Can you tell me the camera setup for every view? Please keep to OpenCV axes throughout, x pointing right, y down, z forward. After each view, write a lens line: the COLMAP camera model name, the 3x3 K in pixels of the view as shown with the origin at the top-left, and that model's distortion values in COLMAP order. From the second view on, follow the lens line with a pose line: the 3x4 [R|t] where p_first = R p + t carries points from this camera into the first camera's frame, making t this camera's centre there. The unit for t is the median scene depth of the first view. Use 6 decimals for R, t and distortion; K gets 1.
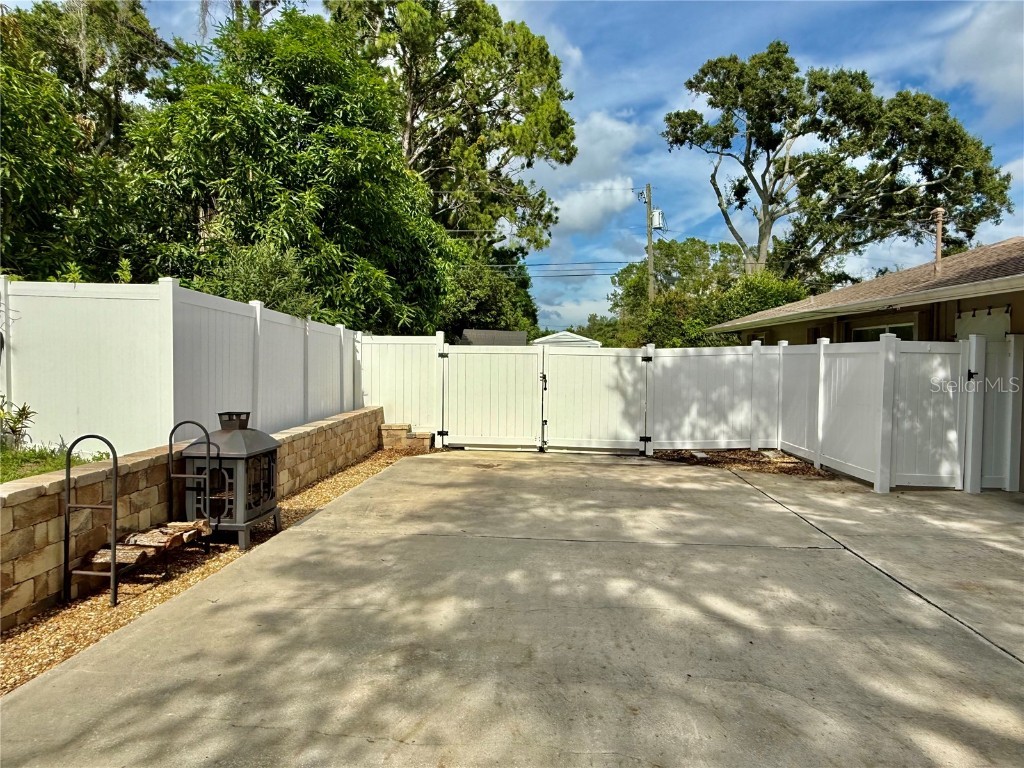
lens RADIAL K [[641.2, 0, 509.3], [0, 641.2, 400.7], [0, 0, 1]] dist [-0.022101, 0.024235]
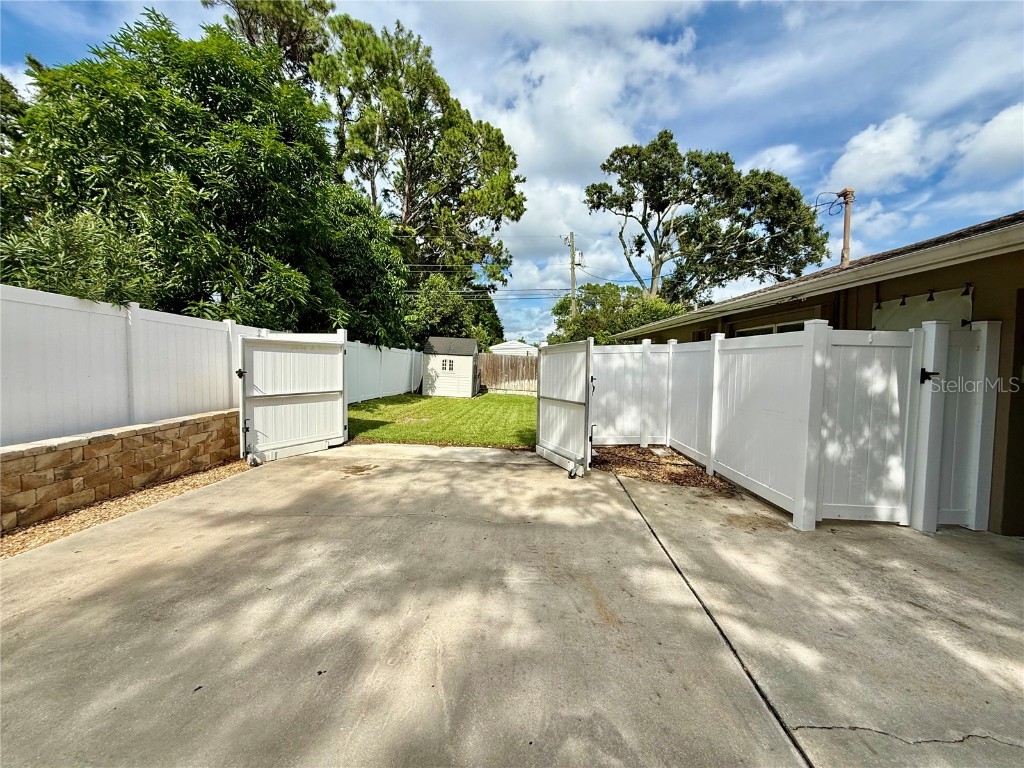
lens RADIAL K [[409.8, 0, 507.5], [0, 409.8, 383.2], [0, 0, 1]] dist [-0.001540, 0.000041]
pose [[0.999480, 0.005734, 0.031720, 0.048947], [-0.005358, 0.999915, -0.011916, -0.005157], [-0.031785, 0.011740, 0.999426, 0.119908]]
